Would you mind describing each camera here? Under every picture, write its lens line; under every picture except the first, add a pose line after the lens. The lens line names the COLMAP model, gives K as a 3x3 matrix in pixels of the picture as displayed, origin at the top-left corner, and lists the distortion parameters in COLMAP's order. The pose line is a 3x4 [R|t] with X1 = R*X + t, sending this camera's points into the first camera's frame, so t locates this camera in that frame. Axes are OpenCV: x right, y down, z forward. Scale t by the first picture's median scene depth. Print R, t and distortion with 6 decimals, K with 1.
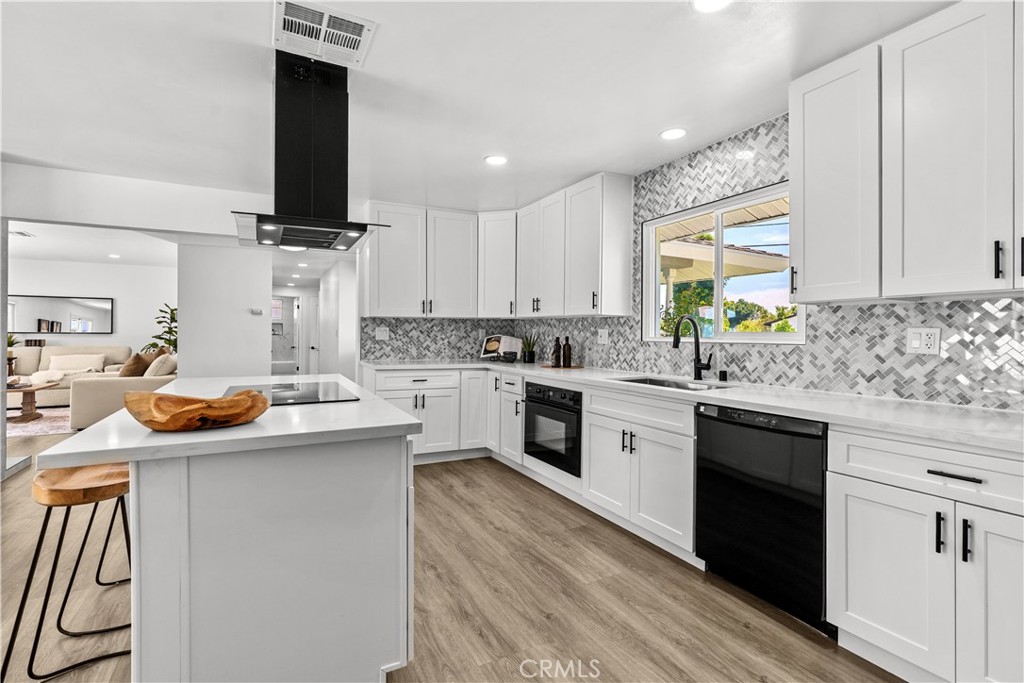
lens RADIAL K [[468.5, 0, 512.1], [0, 468.5, 334.0], [0, 0, 1]] dist [-0.011675, 0.004274]
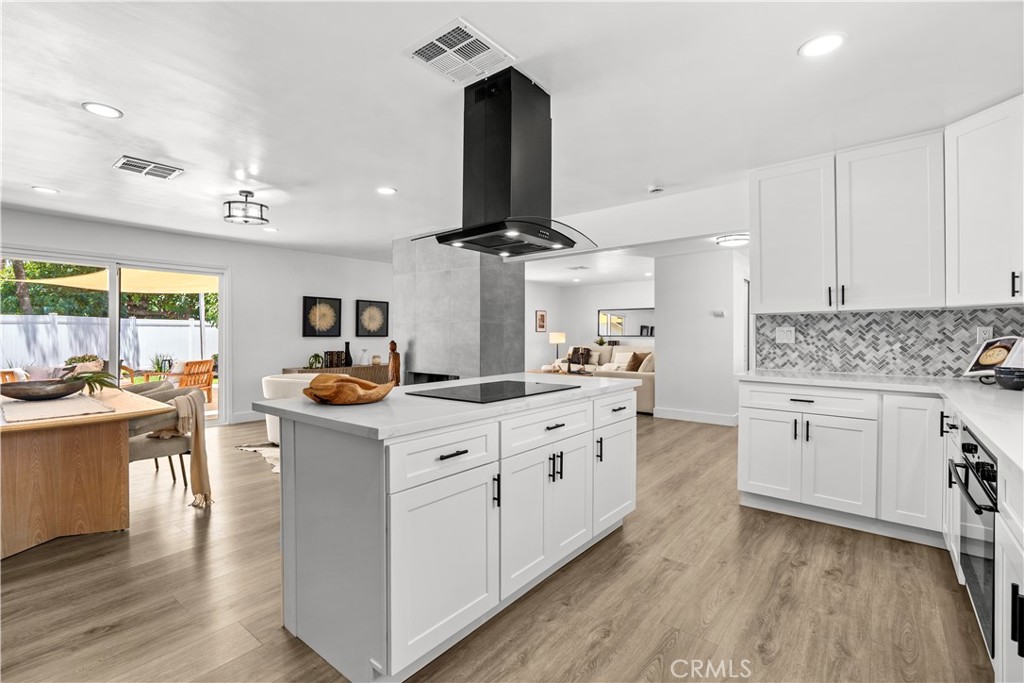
lens RADIAL K [[468.5, 0, 509.7], [0, 468.5, 335.5], [0, 0, 1]] dist [-0.011675, 0.004274]
pose [[0.389856, -0.004916, -0.920863, 0.261873], [0.003424, 0.999987, -0.003889, 0.001154], [0.920869, -0.001637, 0.389868, 0.290094]]
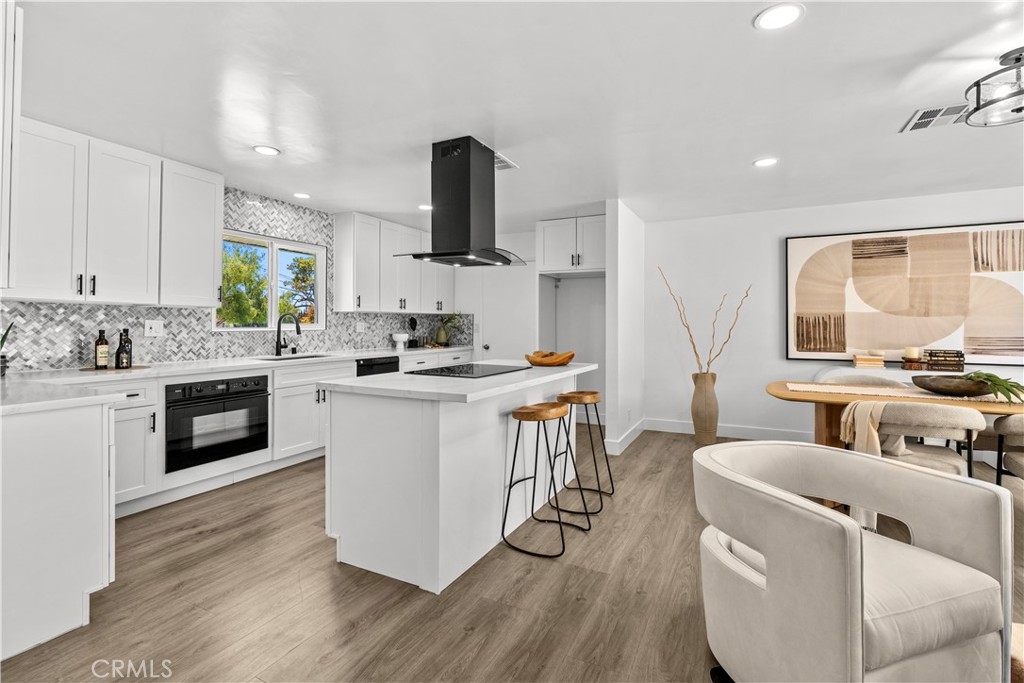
lens RADIAL K [[468.5, 0, 510.3], [0, 468.5, 321.2], [0, 0, 1]] dist [-0.011675, 0.004274]
pose [[-0.575191, -0.002274, 0.818016, -0.830867], [-0.005511, 0.999984, -0.001096, -0.009791], [-0.818001, -0.005139, -0.575194, 0.836791]]
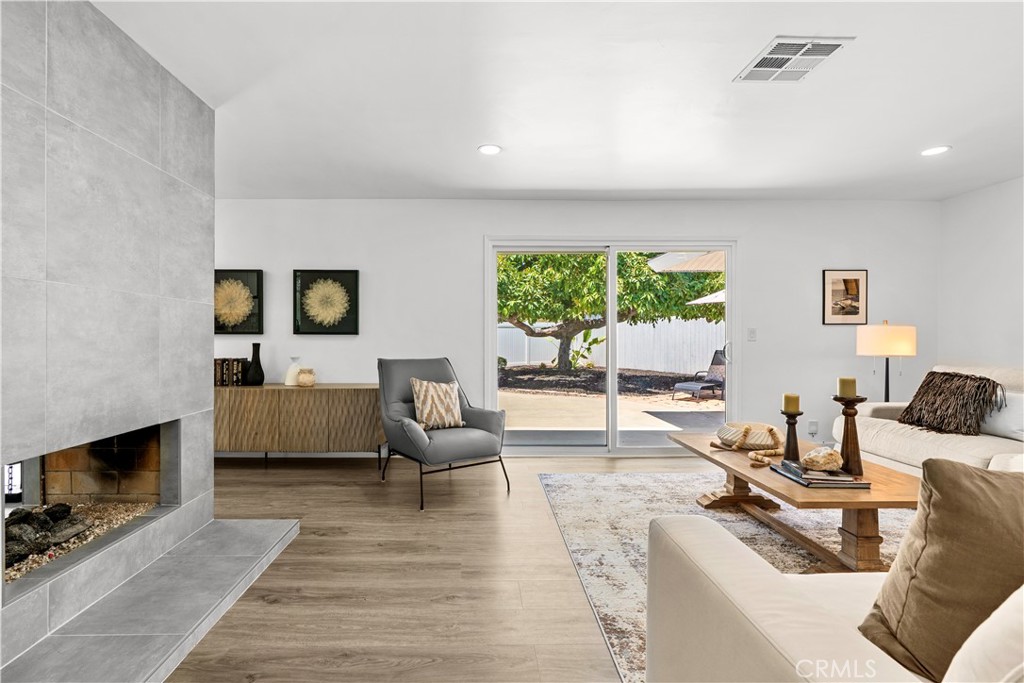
lens RADIAL K [[468.5, 0, 481.3], [0, 468.5, 336.9], [0, 0, 1]] dist [-0.011675, 0.004274]
pose [[-0.465511, -0.008278, -0.885004, -0.830723], [-0.003850, 0.999966, -0.007328, 0.008232], [0.885034, -0.000004, -0.465527, 1.243262]]
